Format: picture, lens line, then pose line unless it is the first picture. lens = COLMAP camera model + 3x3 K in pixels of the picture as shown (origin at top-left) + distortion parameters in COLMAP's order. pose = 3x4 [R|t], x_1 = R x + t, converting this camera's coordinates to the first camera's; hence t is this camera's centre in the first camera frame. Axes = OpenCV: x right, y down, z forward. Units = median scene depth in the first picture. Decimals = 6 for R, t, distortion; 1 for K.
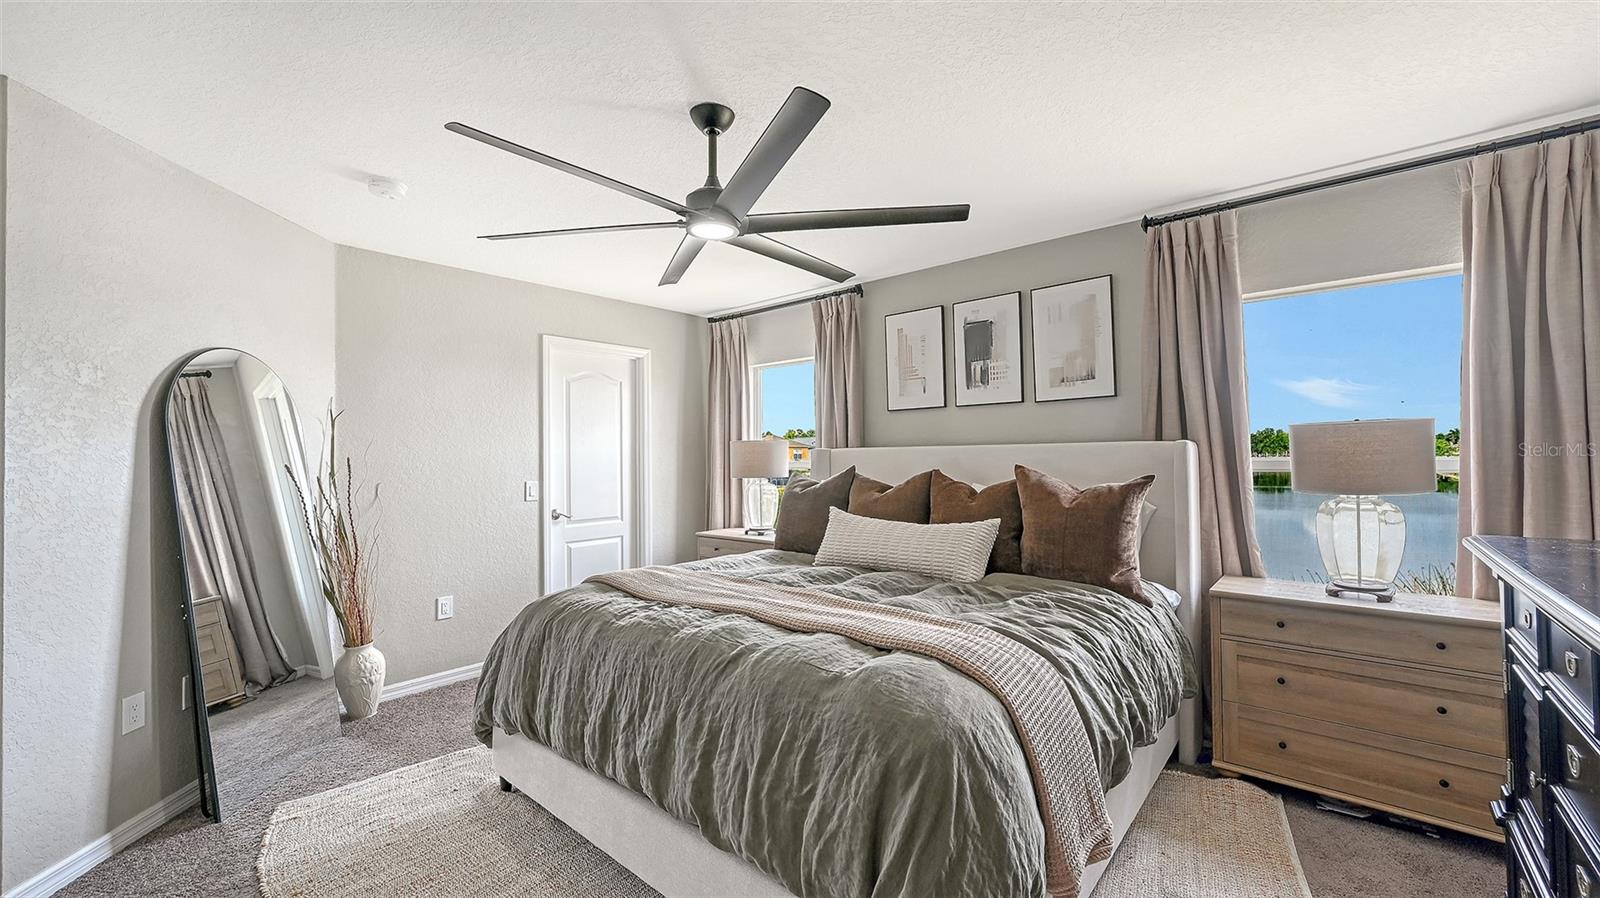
lens RADIAL K [[630.1, 0, 800.0], [0, 630.1, 449.0], [0, 0, 1]] dist [-0.001992, -0.000034]
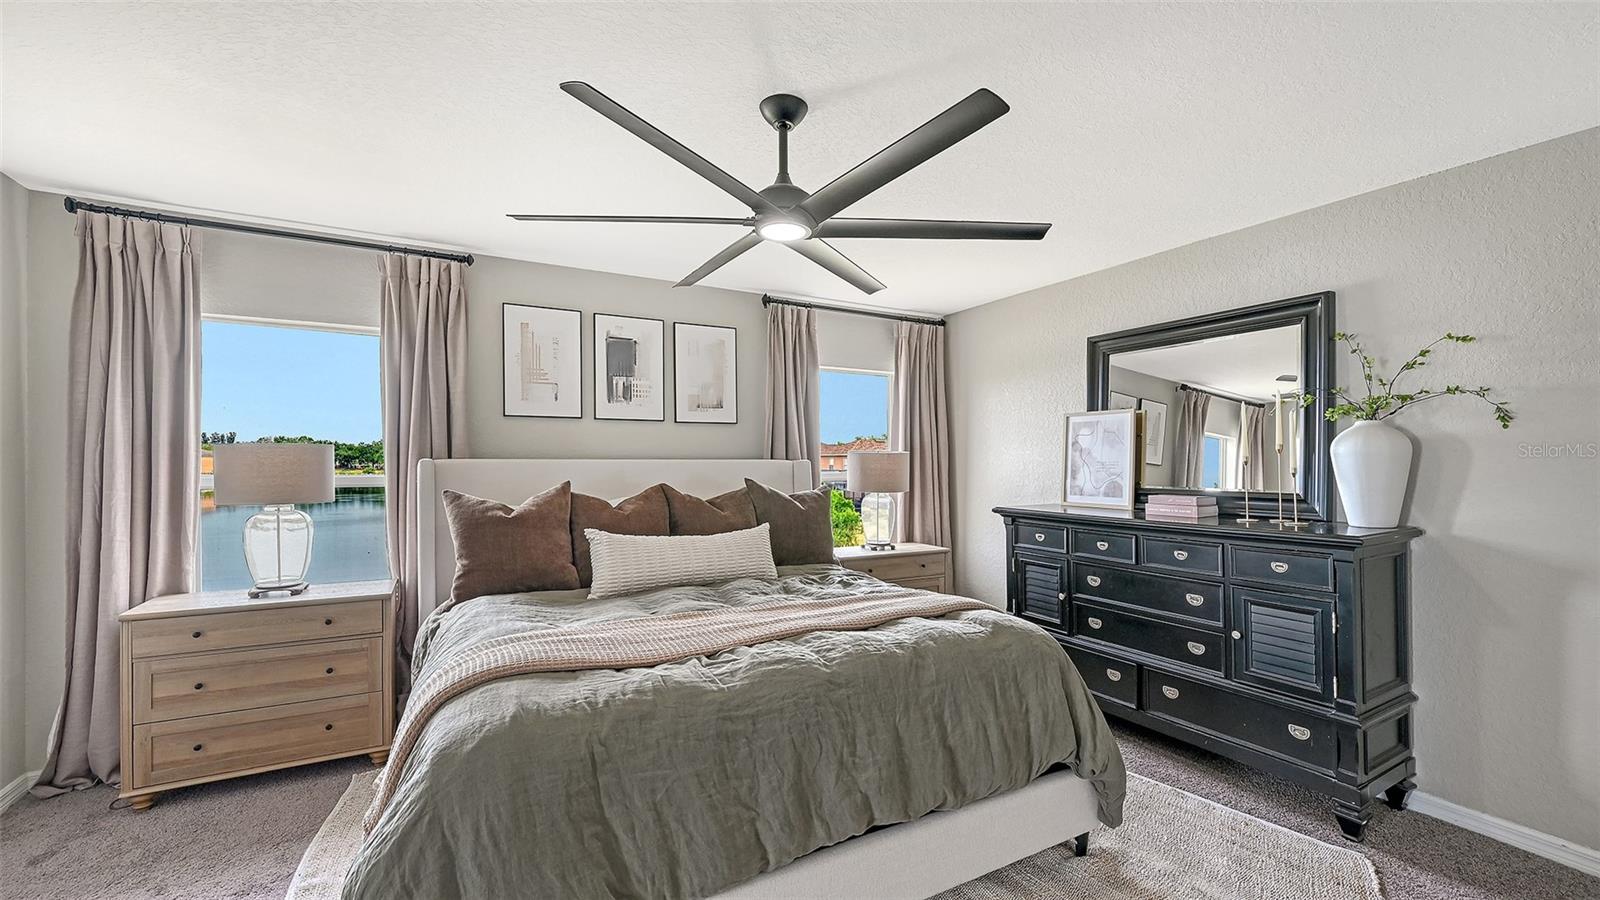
lens RADIAL K [[641.7, 0, 804.0], [0, 641.7, 459.1], [0, 0, 1]] dist [0.001124, 0.000086]
pose [[0.356273, 0.011899, 0.934306, -0.597947], [-0.019492, 0.999796, -0.005300, -0.006896], [-0.934178, -0.016323, 0.356432, 0.364596]]
